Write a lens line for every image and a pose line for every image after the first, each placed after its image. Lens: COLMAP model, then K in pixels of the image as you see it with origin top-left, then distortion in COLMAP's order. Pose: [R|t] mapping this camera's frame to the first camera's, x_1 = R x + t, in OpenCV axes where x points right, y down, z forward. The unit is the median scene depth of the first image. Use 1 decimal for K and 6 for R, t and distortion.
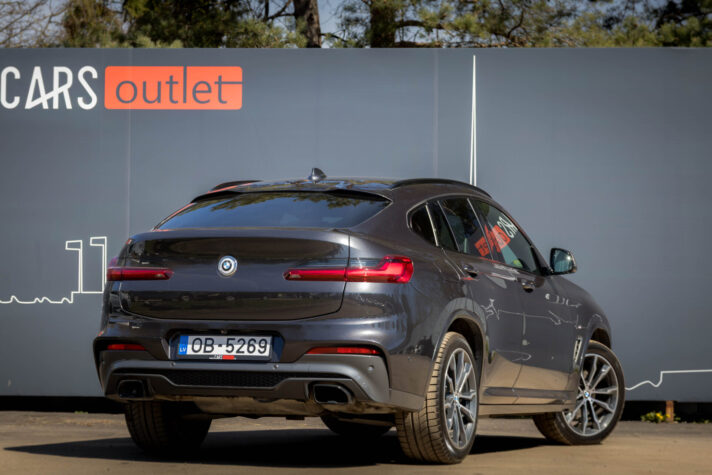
lens RADIAL K [[2132.3, 0, 455.4], [0, 2132.3, 256.6], [0, 0, 1]] dist [-1.245630, 2.876932]
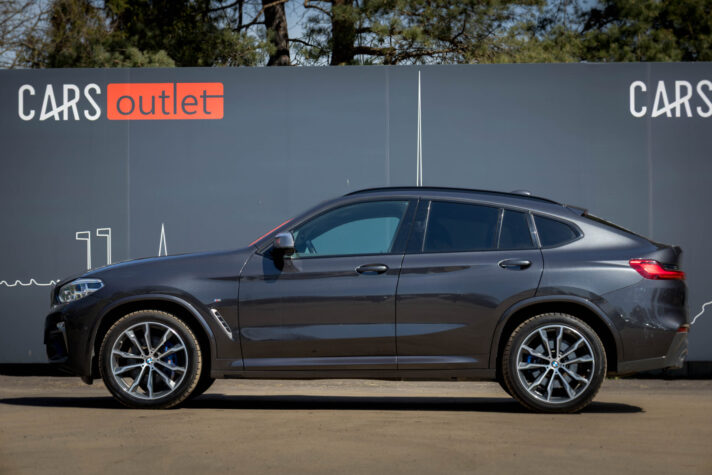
lens RADIAL K [[2181.9, 0, 385.5], [0, 2181.9, 236.8], [0, 0, 1]] dist [-1.583118, 3.076328]
pose [[0.999776, -0.011568, -0.017699, 0.010215], [0.011800, 0.999845, 0.013100, -0.018428], [0.017545, -0.013306, 0.999758, -0.217330]]
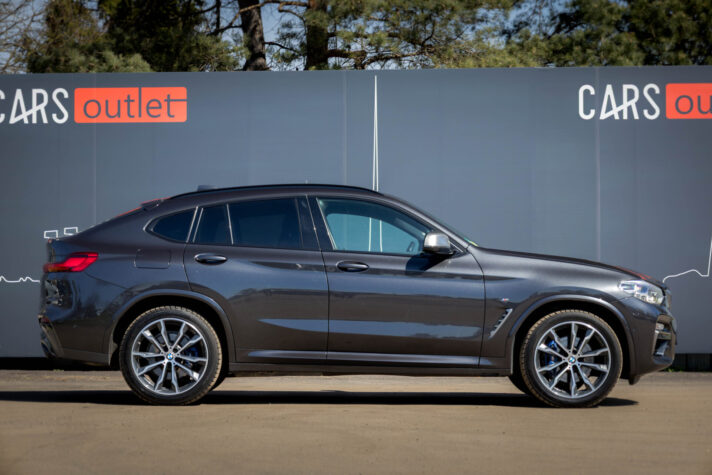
lens RADIAL K [[2207.7, 0, 356.0], [0, 2207.7, 237.5], [0, 0, 1]] dist [-1.469578, -0.834671]
pose [[0.998693, -0.010441, -0.050031, 0.059919], [0.011176, 0.999833, 0.014435, -0.019931], [0.049872, -0.014975, 0.998643, -0.270760]]
